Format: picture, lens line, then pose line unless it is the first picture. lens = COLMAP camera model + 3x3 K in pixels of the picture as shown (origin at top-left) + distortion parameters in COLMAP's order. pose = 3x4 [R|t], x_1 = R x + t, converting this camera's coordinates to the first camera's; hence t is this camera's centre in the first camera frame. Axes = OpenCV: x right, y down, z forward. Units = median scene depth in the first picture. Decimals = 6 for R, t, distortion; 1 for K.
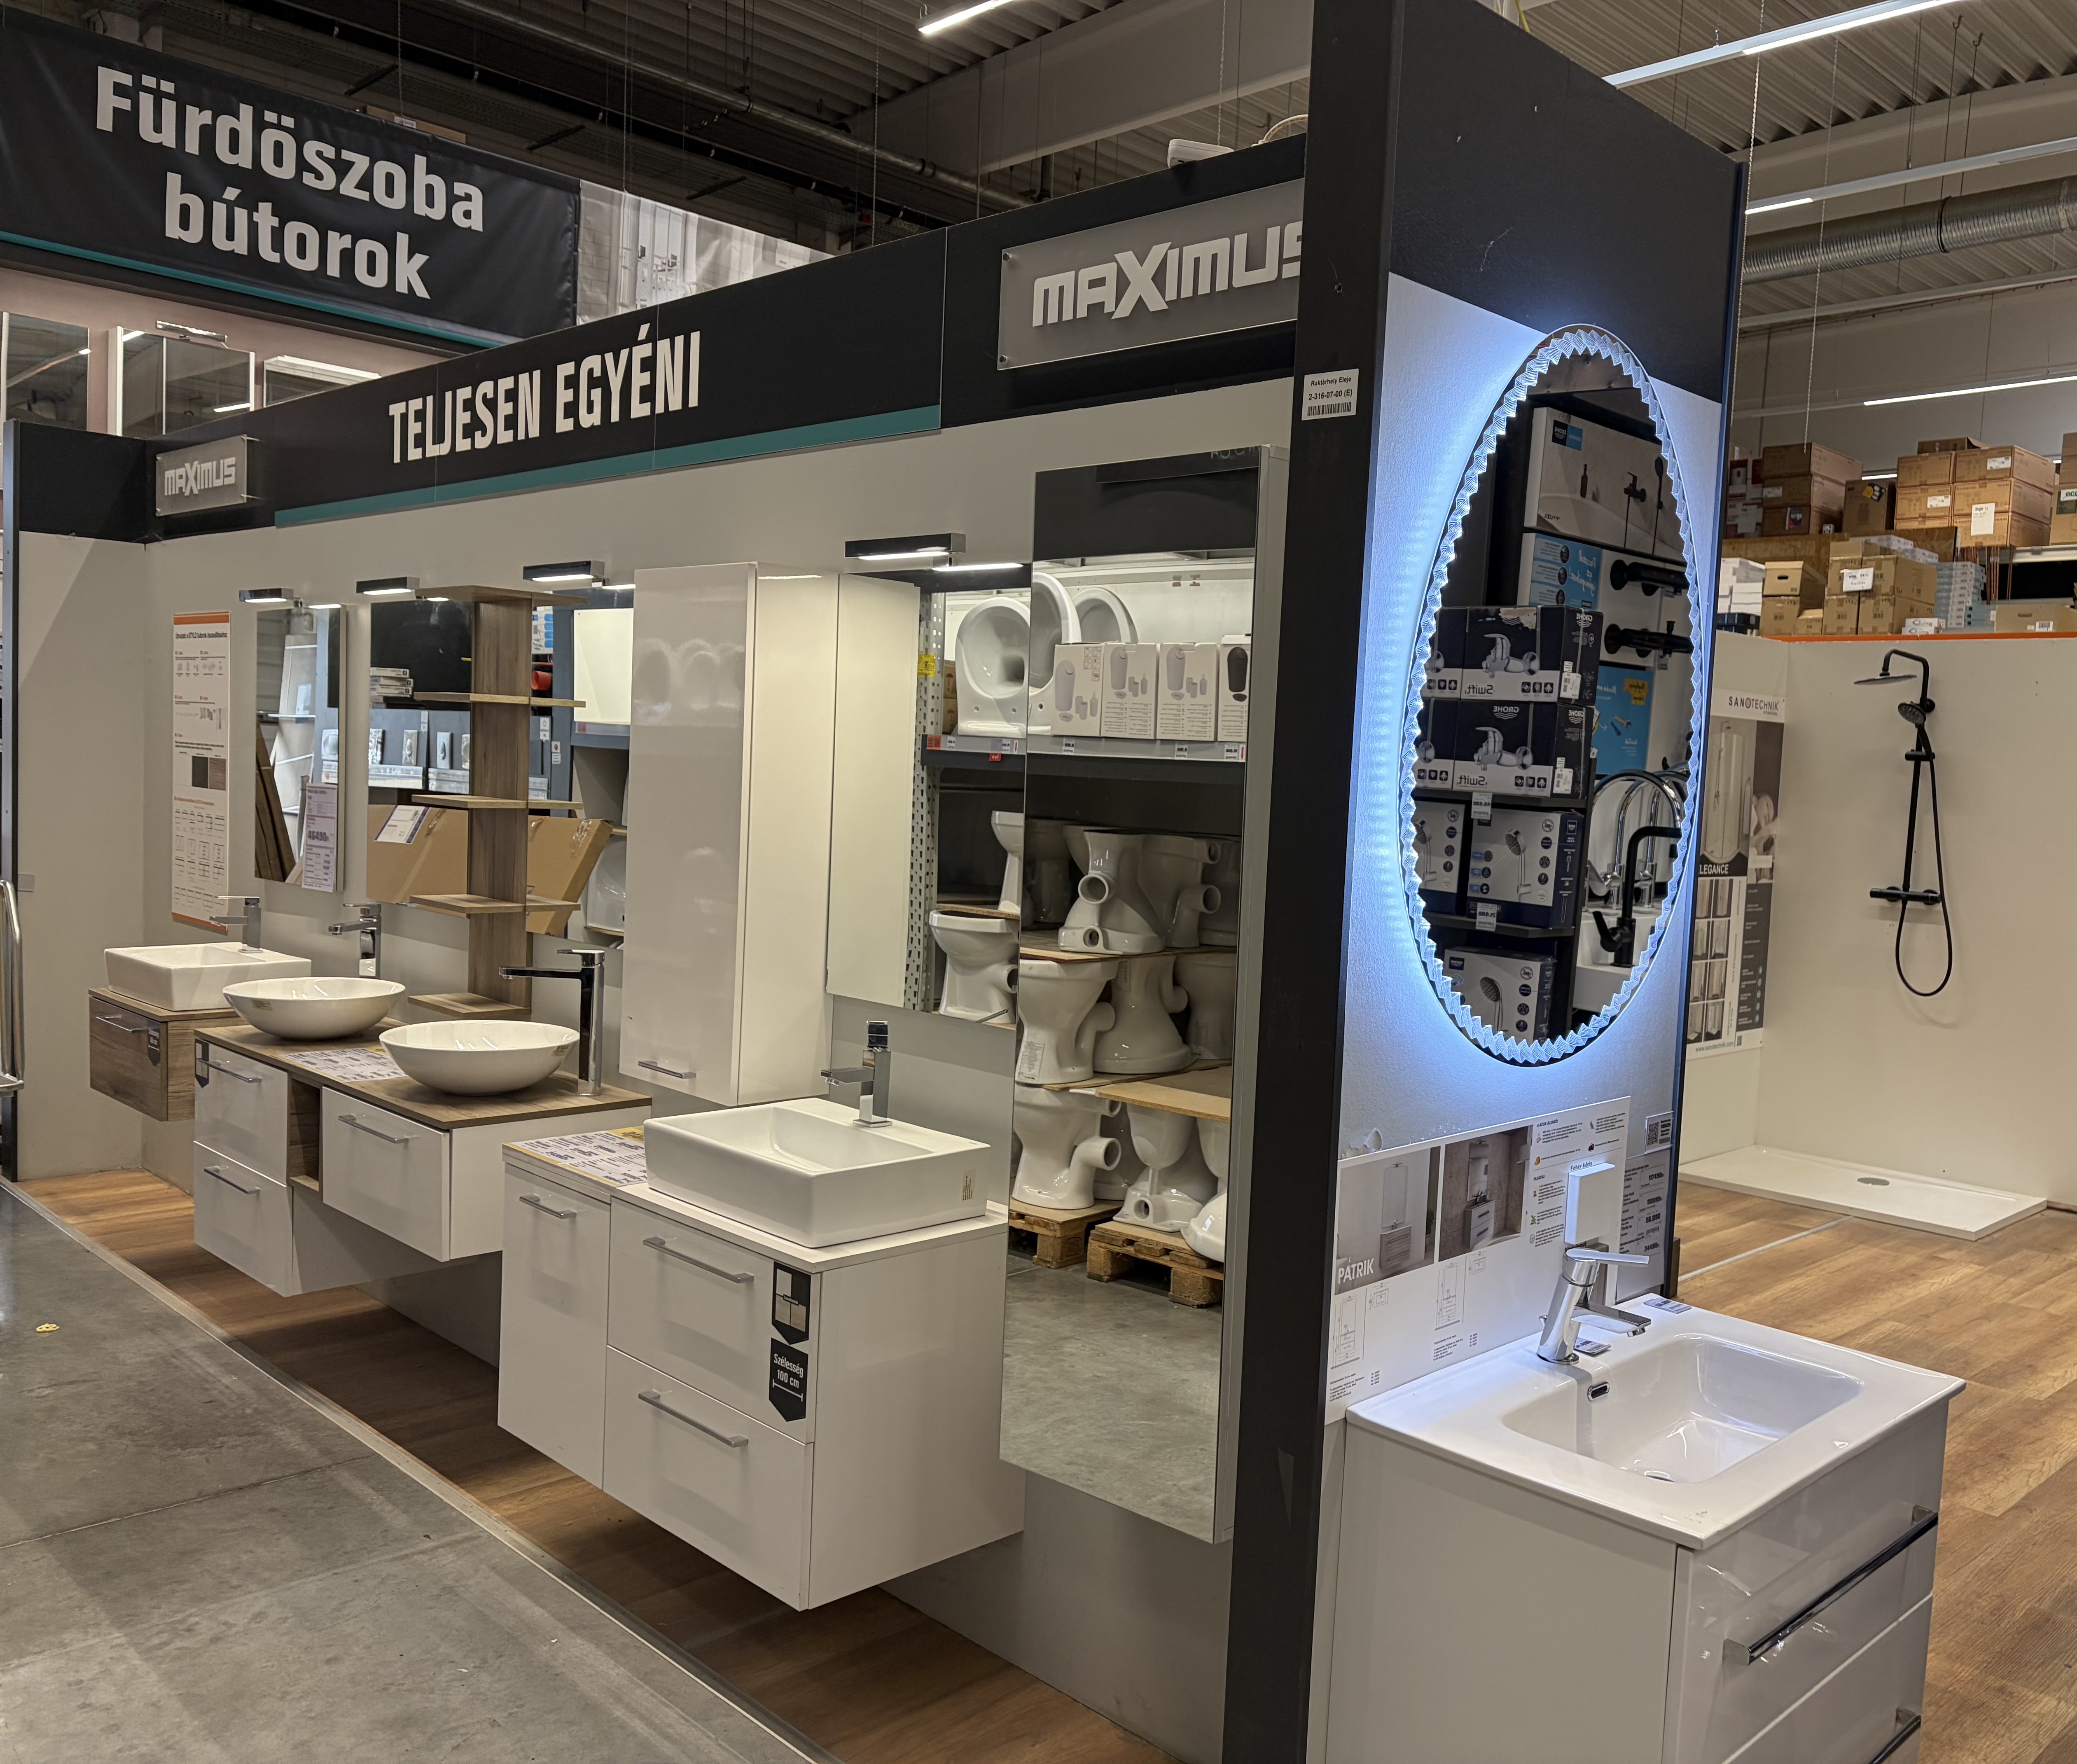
lens RADIAL K [[1778.0, 0, 1051.1], [0, 1778.0, 877.5], [0, 0, 1]] dist [0.056120, -0.056620]
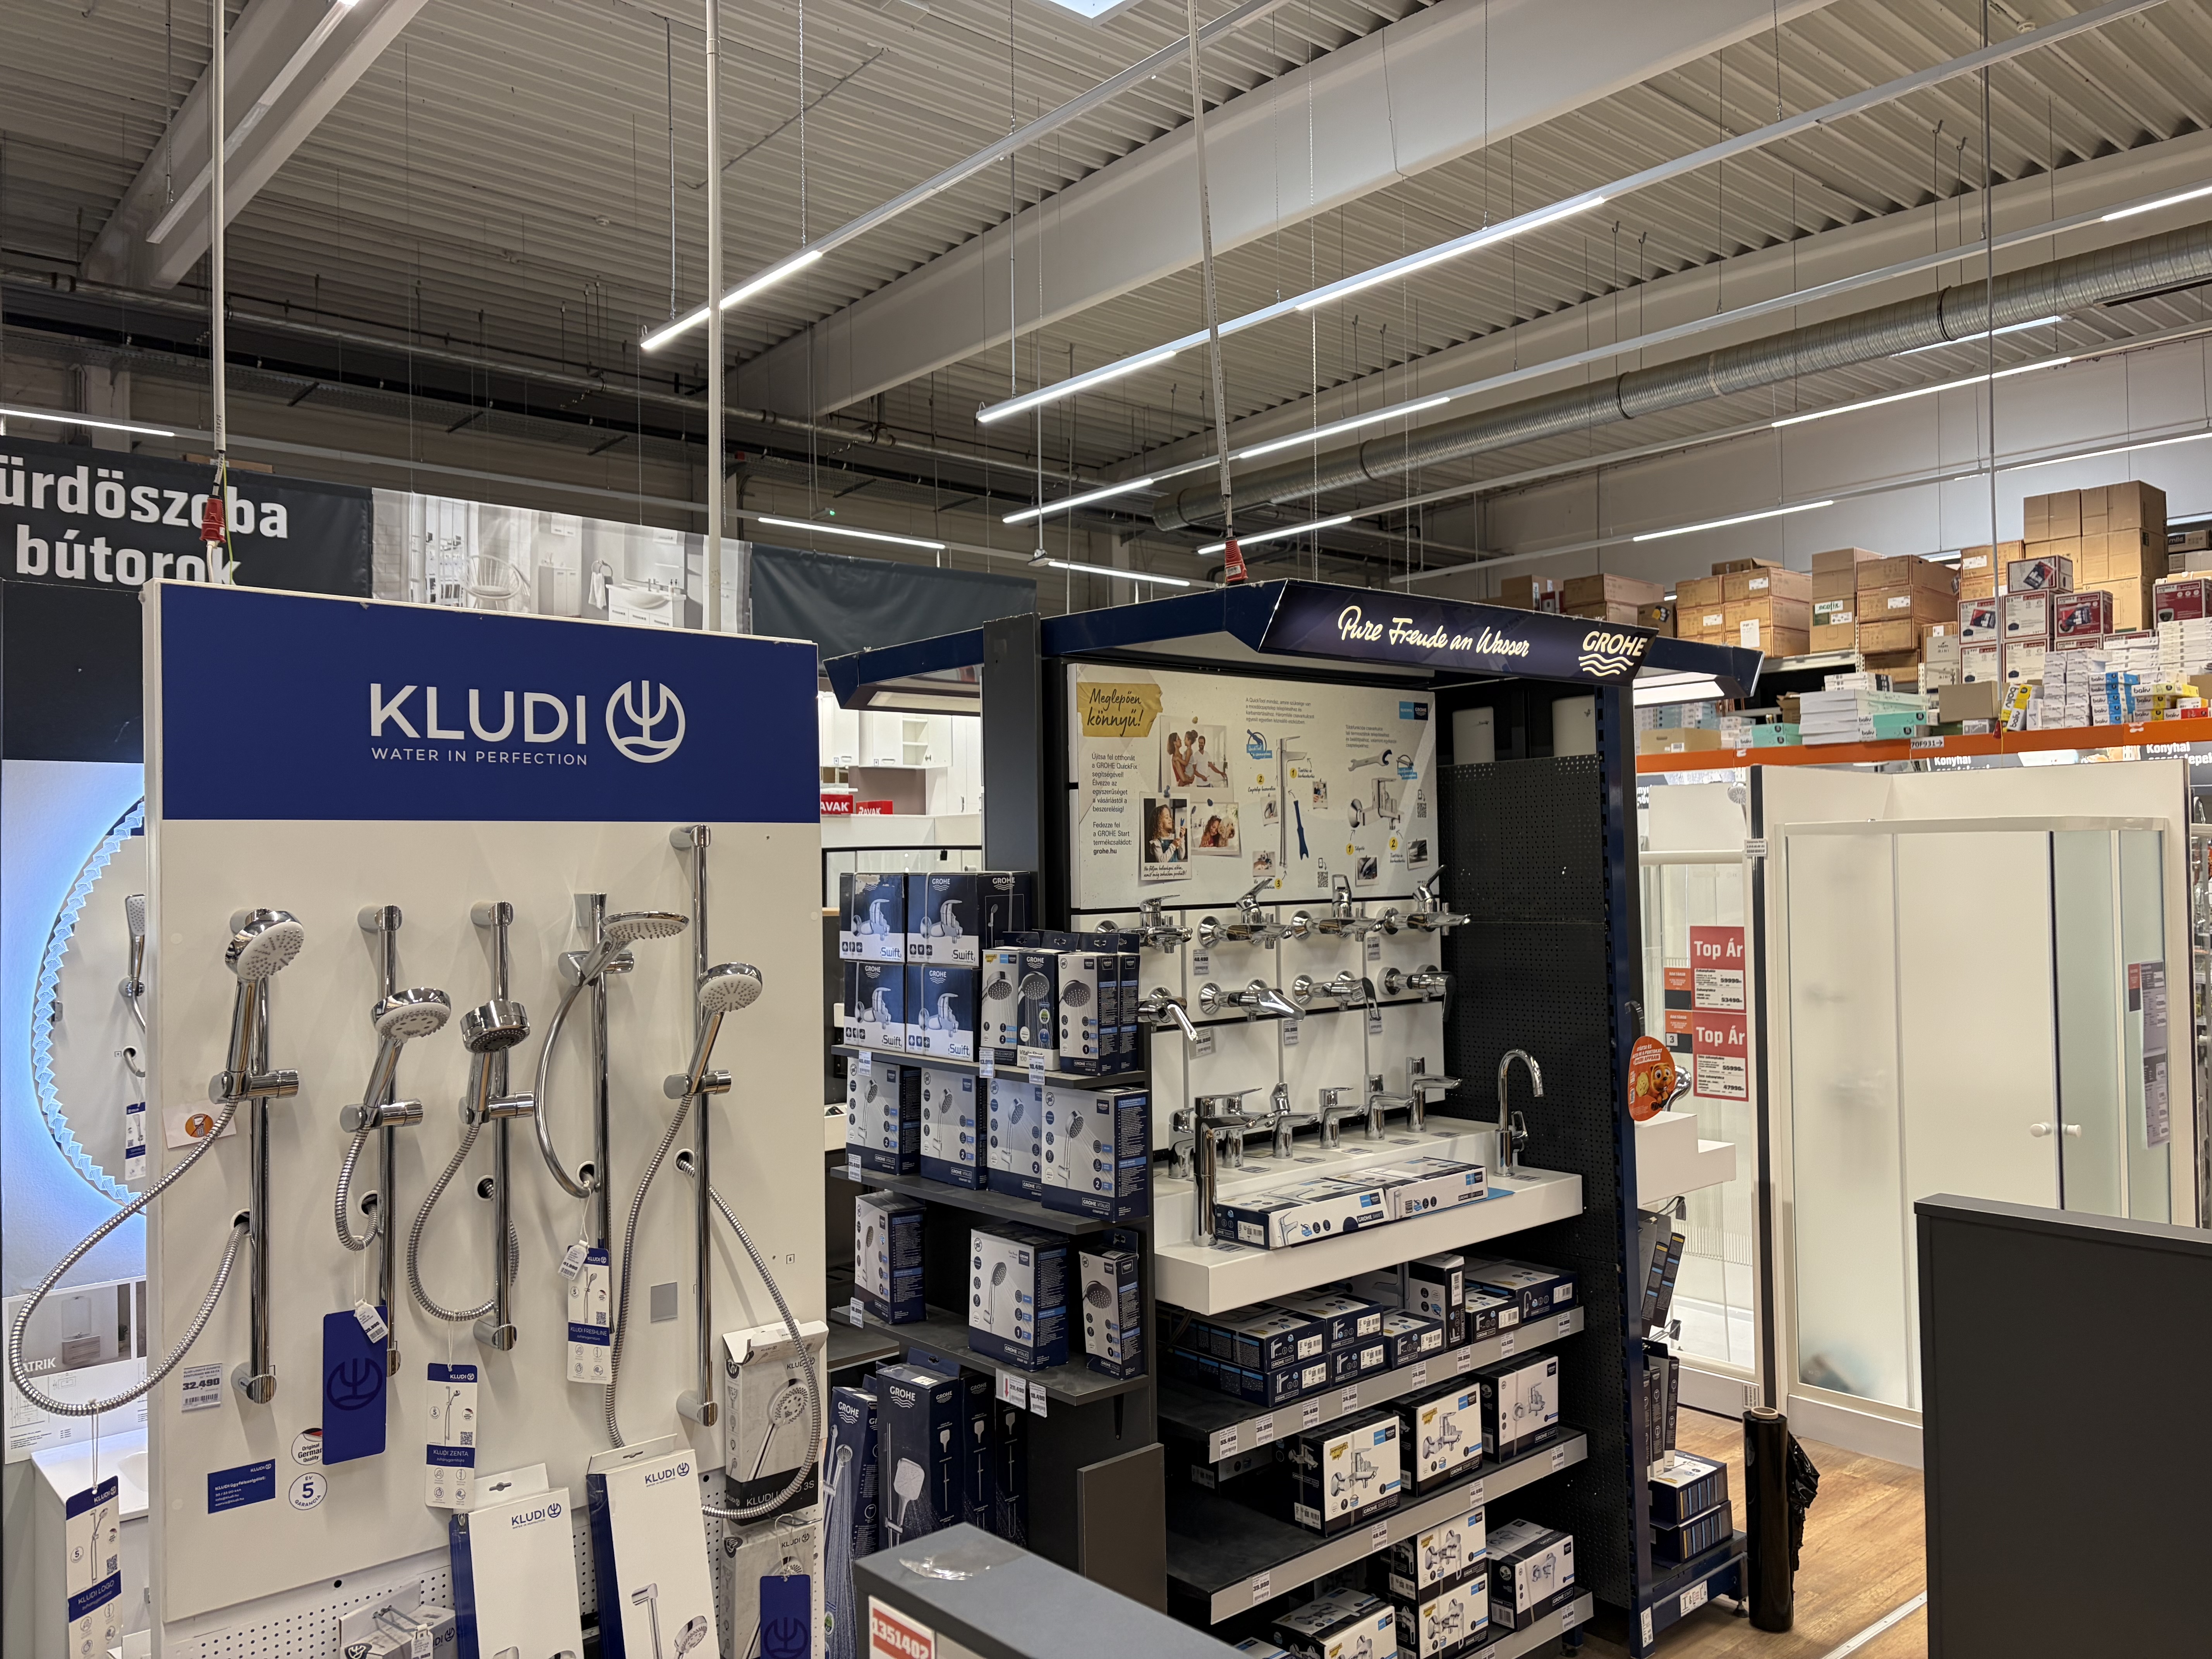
lens RADIAL K [[1666.7, 0, 1040.0], [0, 1666.7, 830.5], [0, 0, 1]] dist [0.053218, -0.056630]
pose [[0.993799, -0.061131, -0.092882, 0.293330], [0.053205, 0.994914, -0.085529, -0.022610], [0.097638, 0.080057, 0.991997, -0.104890]]
